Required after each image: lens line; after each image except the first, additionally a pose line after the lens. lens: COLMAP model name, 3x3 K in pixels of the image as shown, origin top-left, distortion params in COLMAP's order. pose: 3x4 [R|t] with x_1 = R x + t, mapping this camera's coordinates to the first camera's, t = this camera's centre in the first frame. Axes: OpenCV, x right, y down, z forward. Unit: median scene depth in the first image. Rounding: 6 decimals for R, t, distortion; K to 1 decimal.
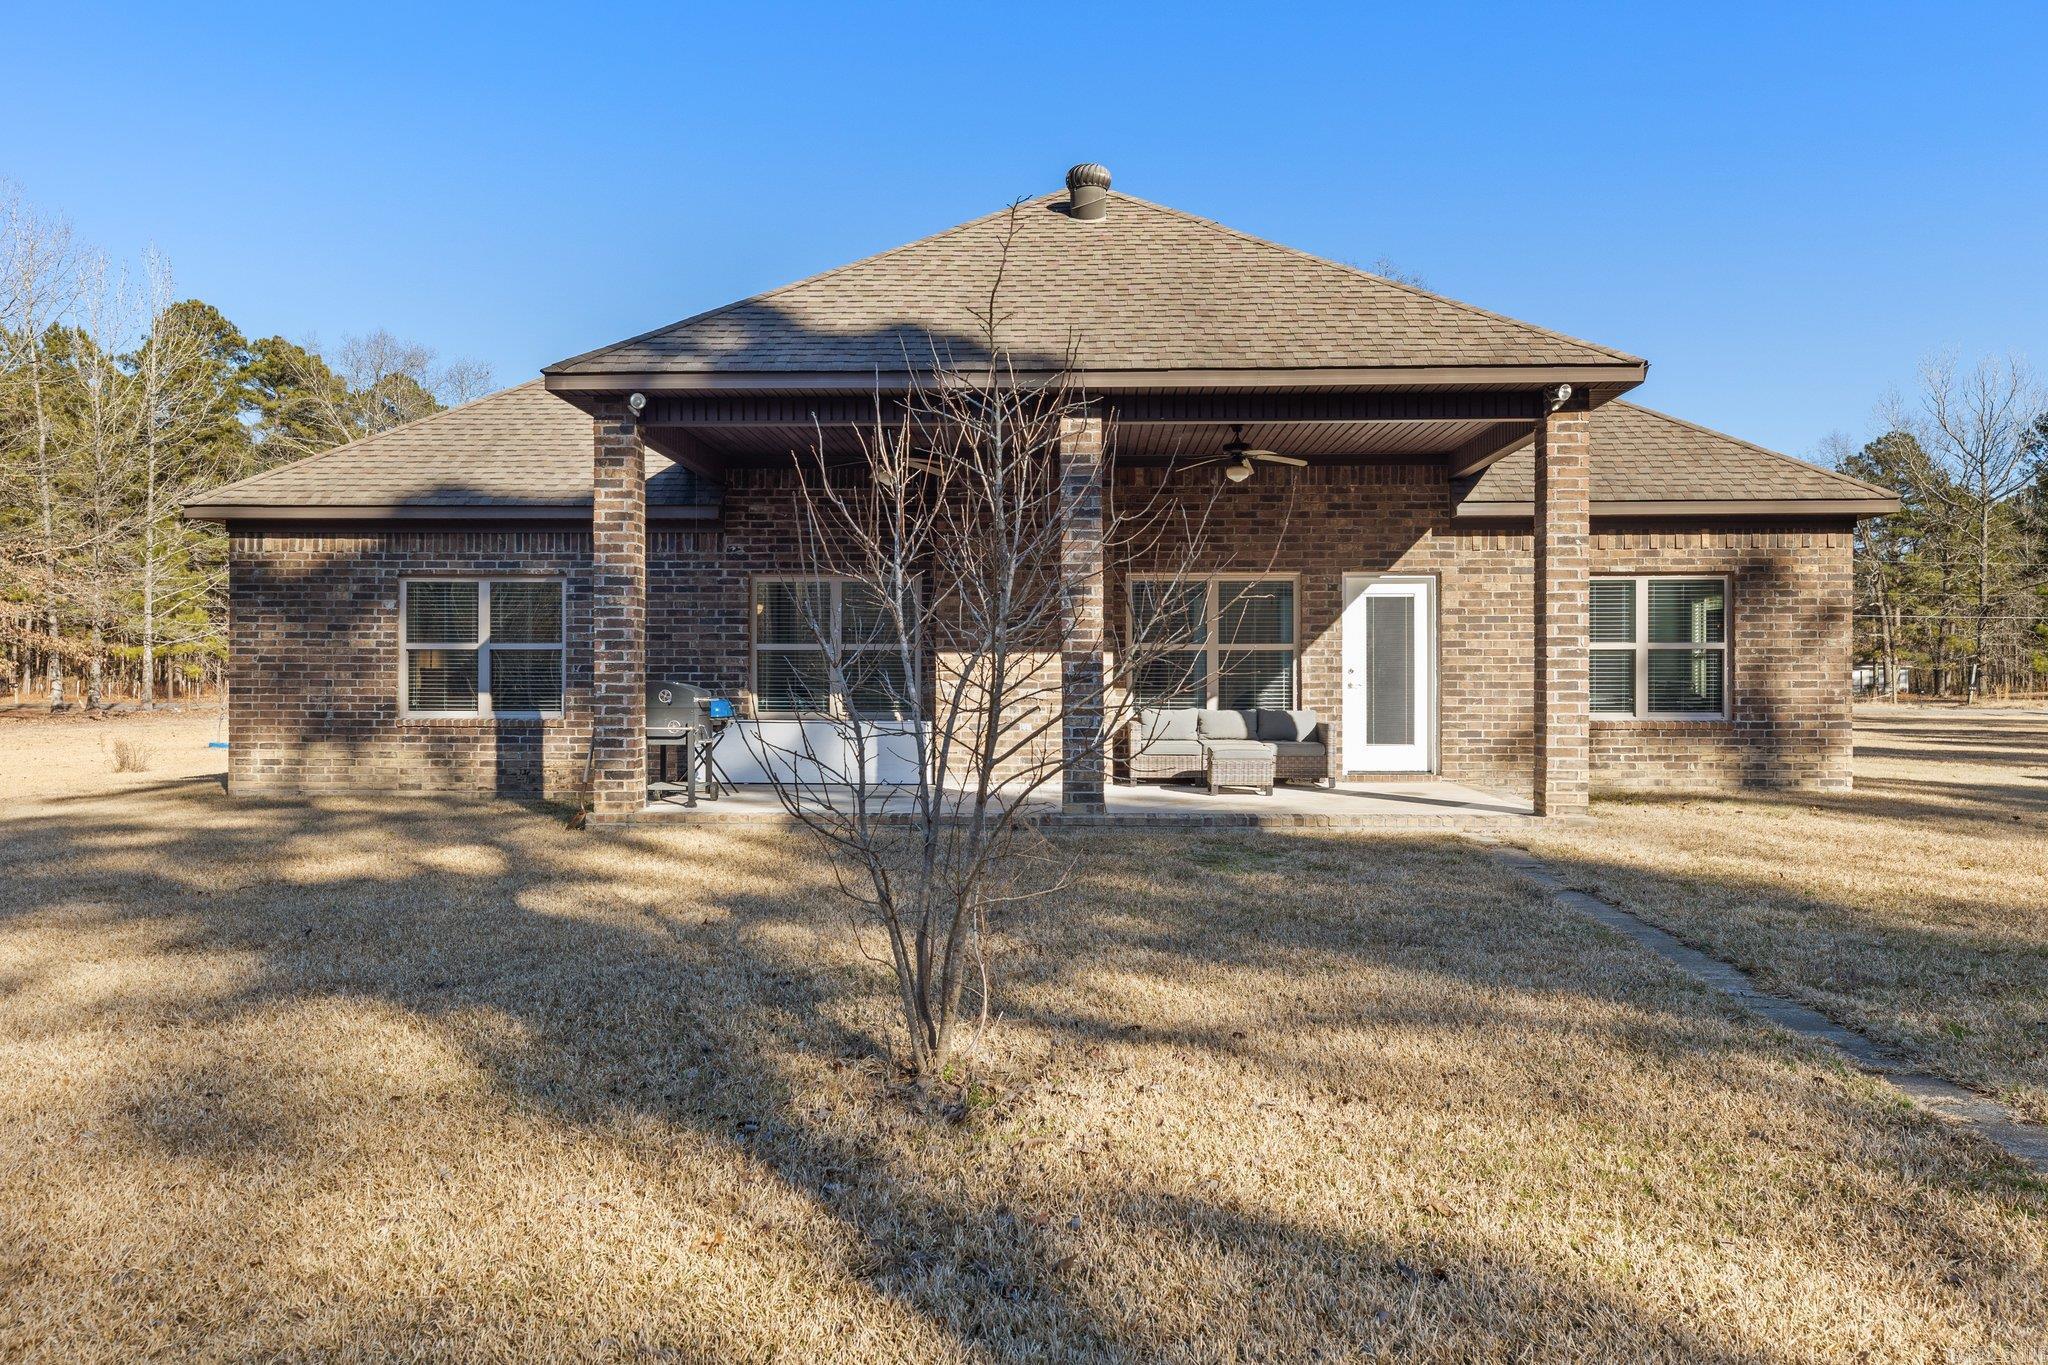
lens RADIAL K [[1528.2, 0, 1023.9], [0, 1528.2, 676.4], [0, 0, 1]] dist [-0.000162, -0.000005]
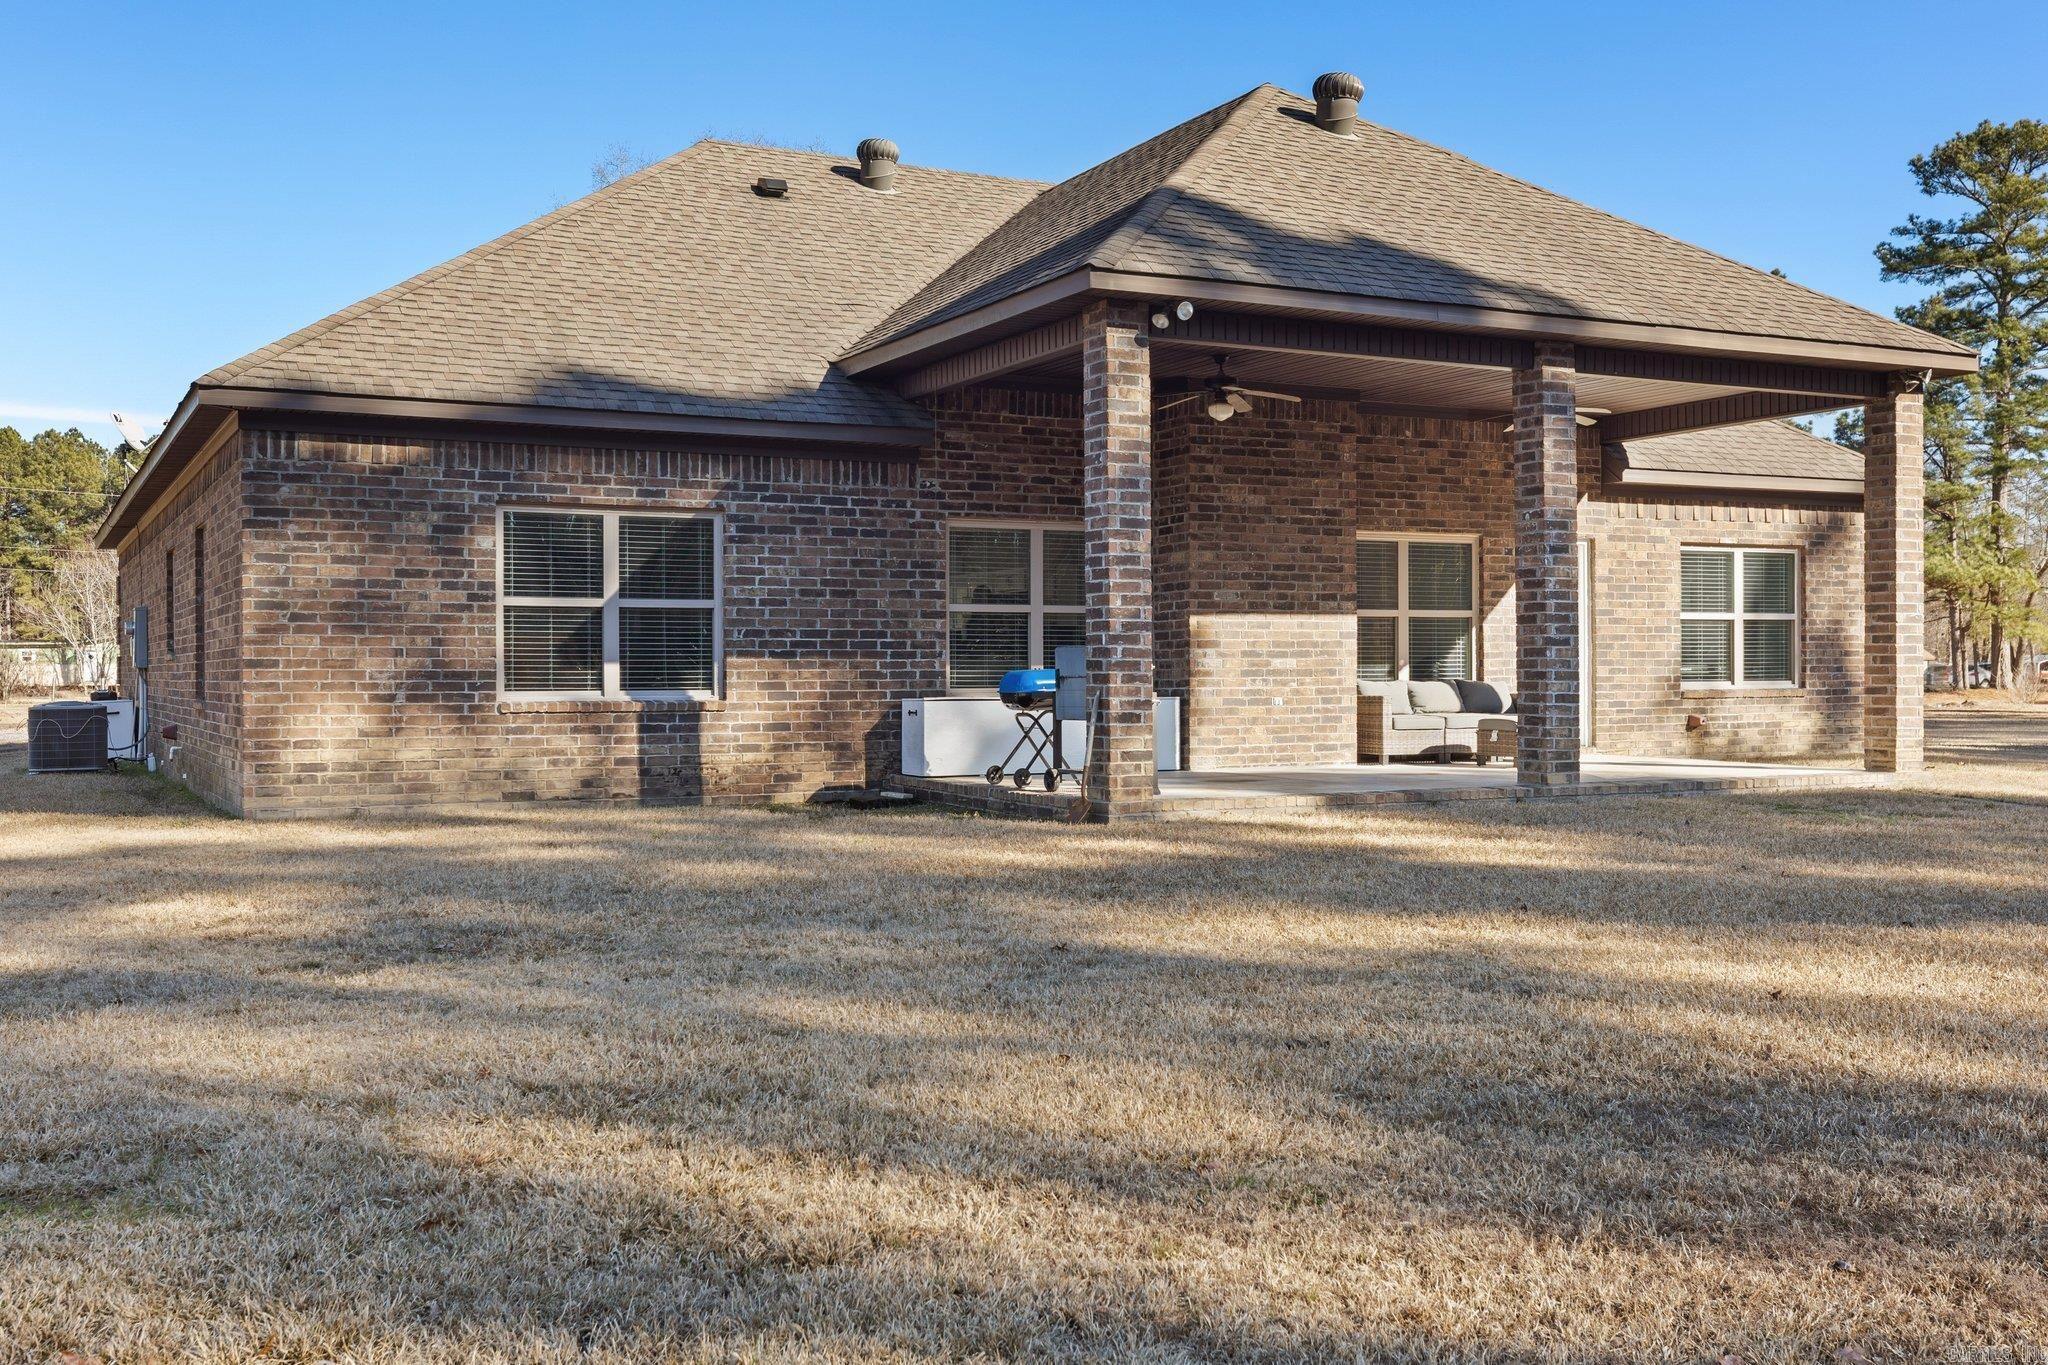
lens RADIAL K [[2008.1, 0, 1024.1], [0, 2008.1, 682.8], [0, 0, 1]] dist [0.005103, 0.000000]
pose [[0.871736, -0.006964, 0.489927, -0.661058], [0.003841, 0.999965, 0.007379, 0.012645], [-0.489961, -0.004550, 0.871732, 0.058400]]
